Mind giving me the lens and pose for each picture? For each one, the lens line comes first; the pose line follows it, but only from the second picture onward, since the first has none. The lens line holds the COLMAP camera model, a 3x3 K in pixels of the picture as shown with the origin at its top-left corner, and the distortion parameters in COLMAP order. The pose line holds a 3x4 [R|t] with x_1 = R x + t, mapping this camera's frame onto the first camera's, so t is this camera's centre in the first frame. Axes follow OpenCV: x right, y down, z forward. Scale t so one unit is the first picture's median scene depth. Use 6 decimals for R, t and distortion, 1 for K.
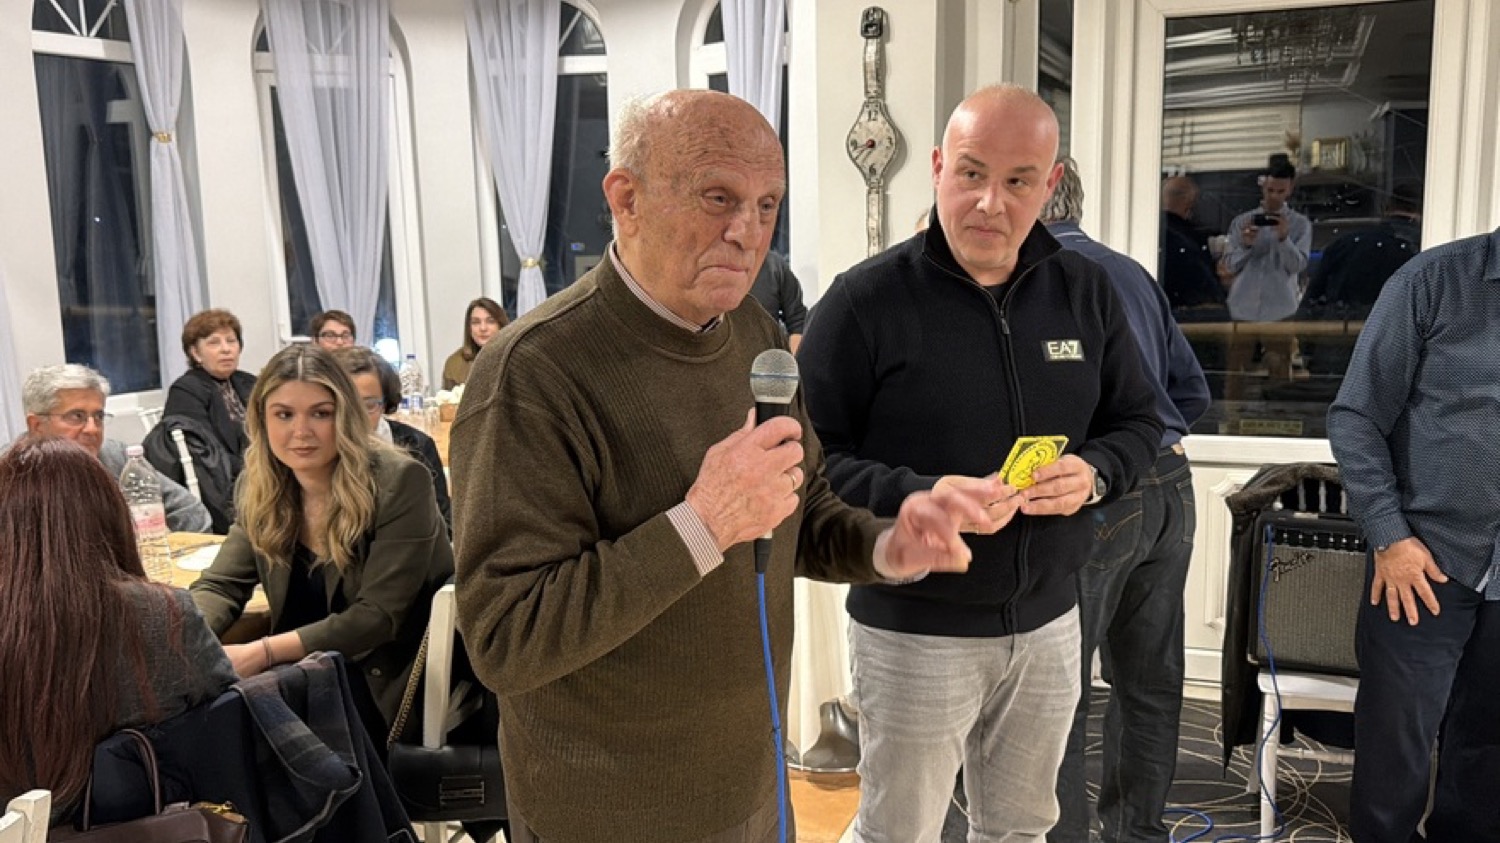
lens RADIAL K [[1284.3, 0, 747.3], [0, 1284.3, 447.7], [0, 0, 1]] dist [0.111762, -0.203246]
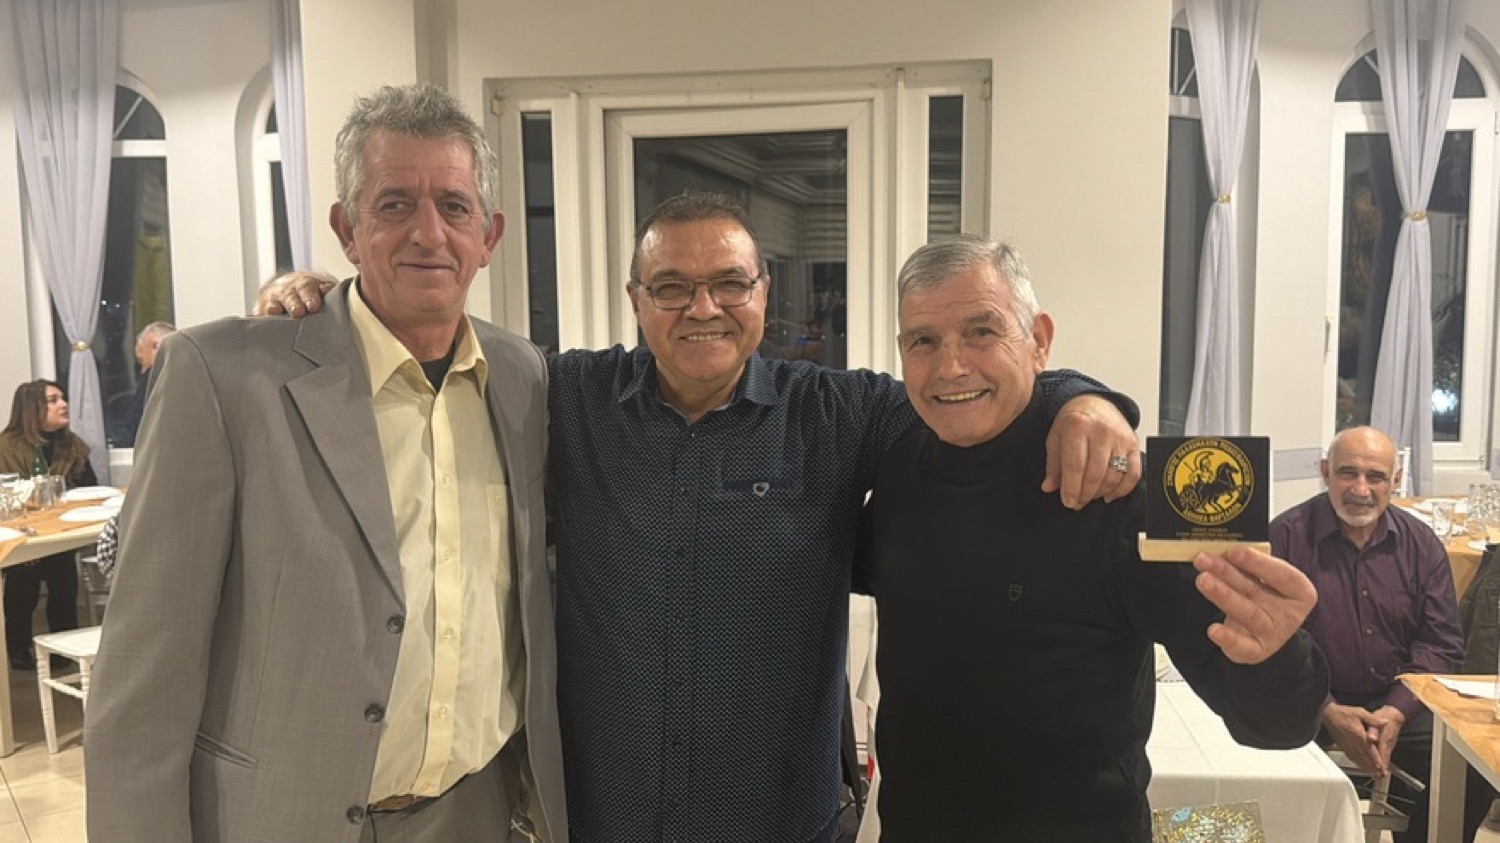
lens RADIAL K [[1284.3, 0, 737.5], [0, 1284.3, 440.9], [0, 0, 1]] dist [0.111762, -0.203246]
pose [[0.978880, -0.008880, 0.204242, 0.135127], [0.022375, 0.997708, -0.063857, 0.001667], [-0.203207, 0.067078, 0.976836, -0.060210]]
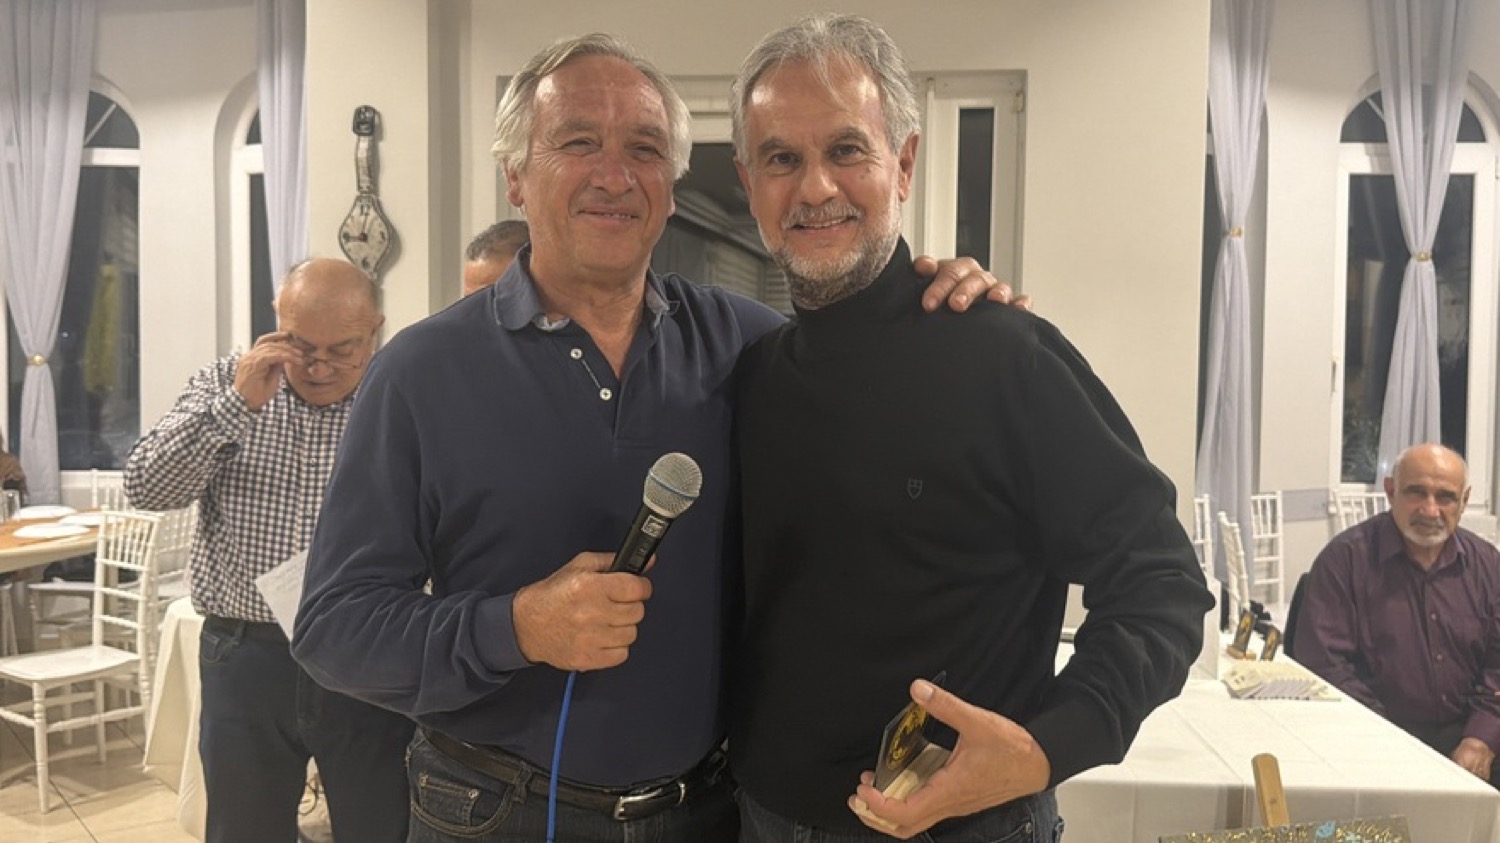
lens RADIAL K [[1284.3, 0, 744.7], [0, 1284.3, 422.0], [0, 0, 1]] dist [0.111762, -0.203246]
pose [[0.967192, 0.024726, 0.252839, 0.099687], [0.008119, 0.991736, -0.128042, 0.026667], [-0.253915, 0.125894, 0.958998, -0.008301]]
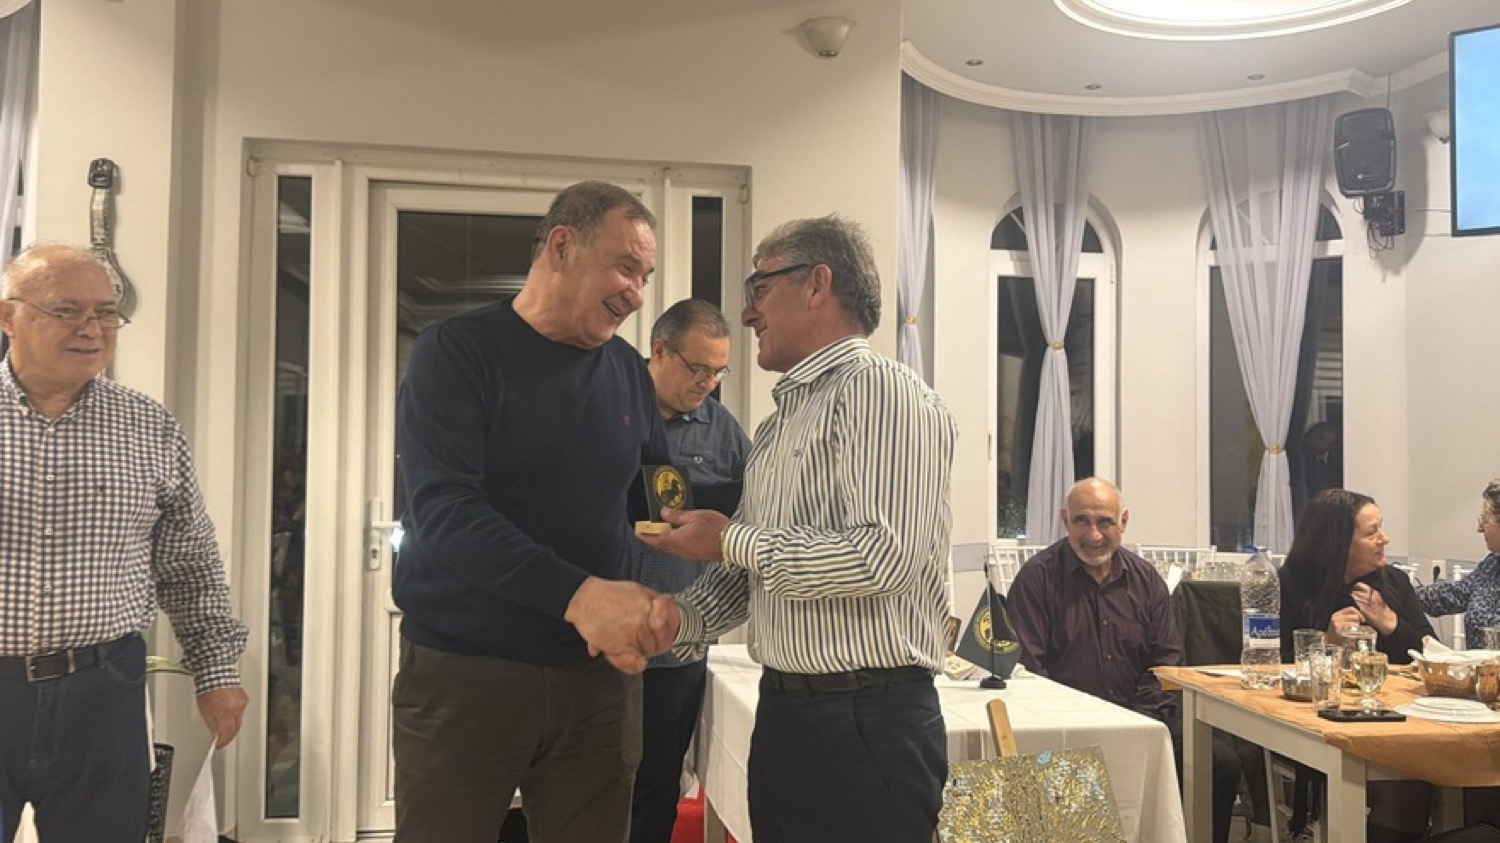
lens RADIAL K [[1284.3, 0, 762.1], [0, 1284.3, 422.8], [0, 0, 1]] dist [0.111762, -0.203246]
pose [[0.864271, 0.051924, 0.500339, 0.033130], [0.053089, 0.979688, -0.193375, 0.059621], [-0.500217, 0.193691, 0.843959, -0.043204]]
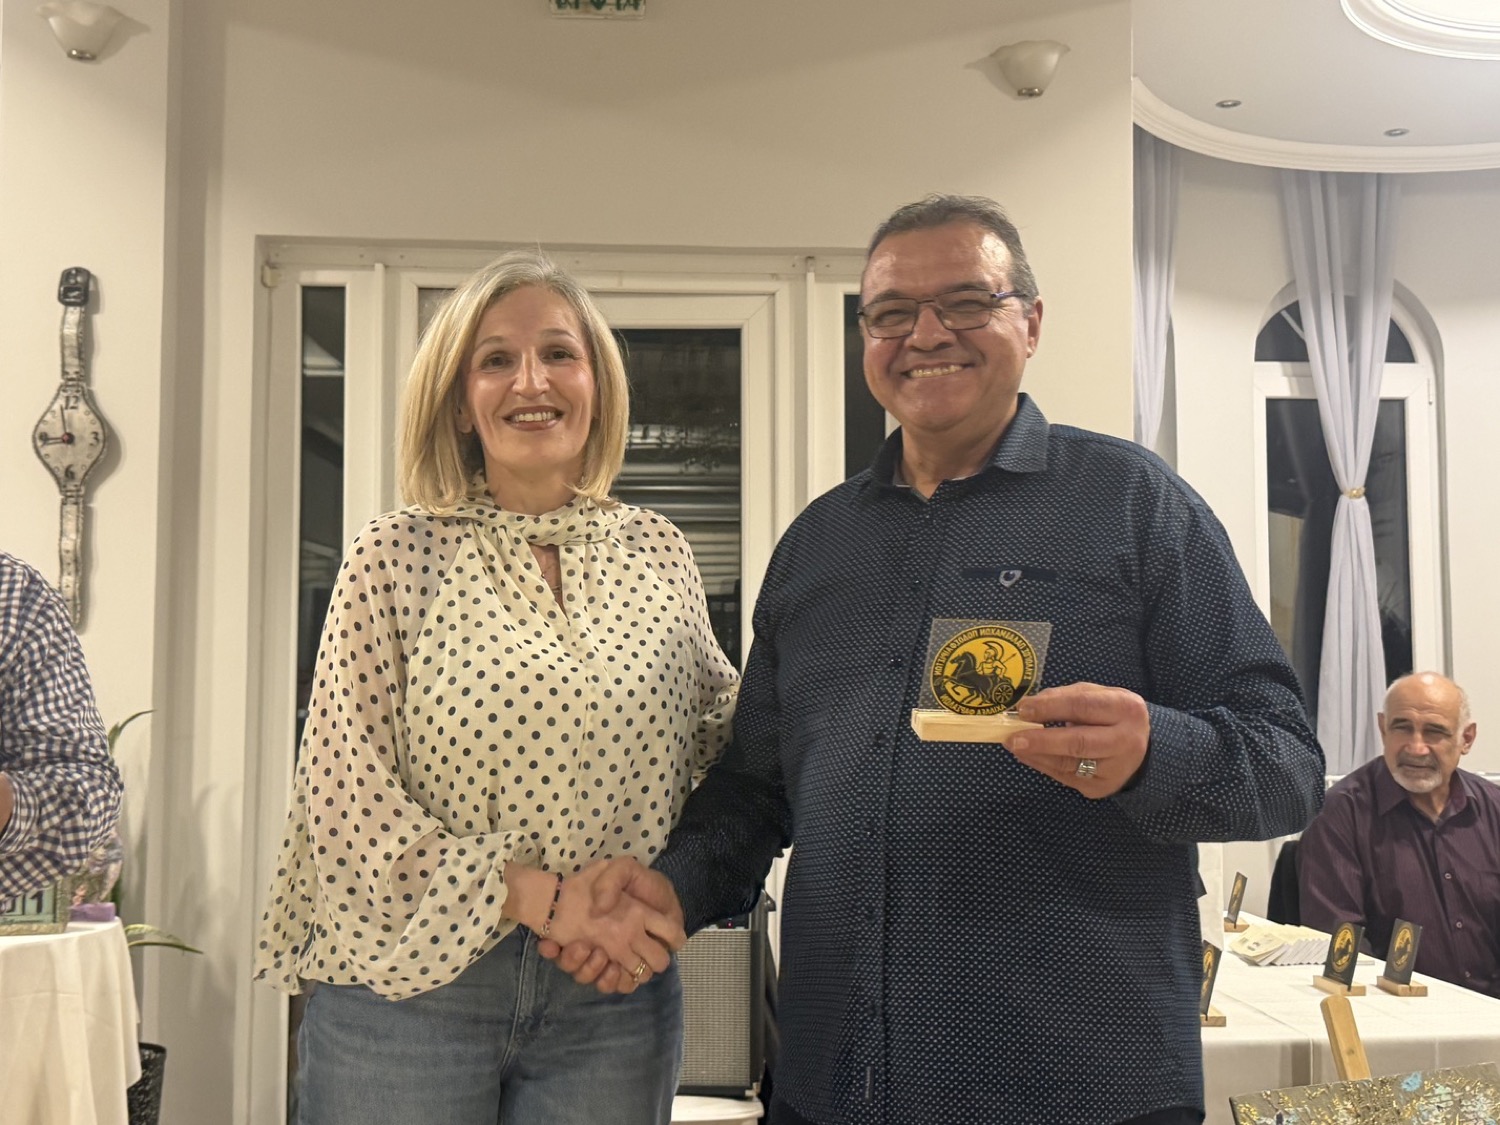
lens RADIAL K [[1696.6, 0, 756.8], [0, 1696.6, 559.9], [0, 0, 1]] dist [0.072119, 0.000000]
pose [[0.909424, 0.053528, 0.412412, 0.040133], [0.049298, 0.970814, -0.234712, 0.061909], [-0.412939, 0.233784, 0.880242, -0.006988]]
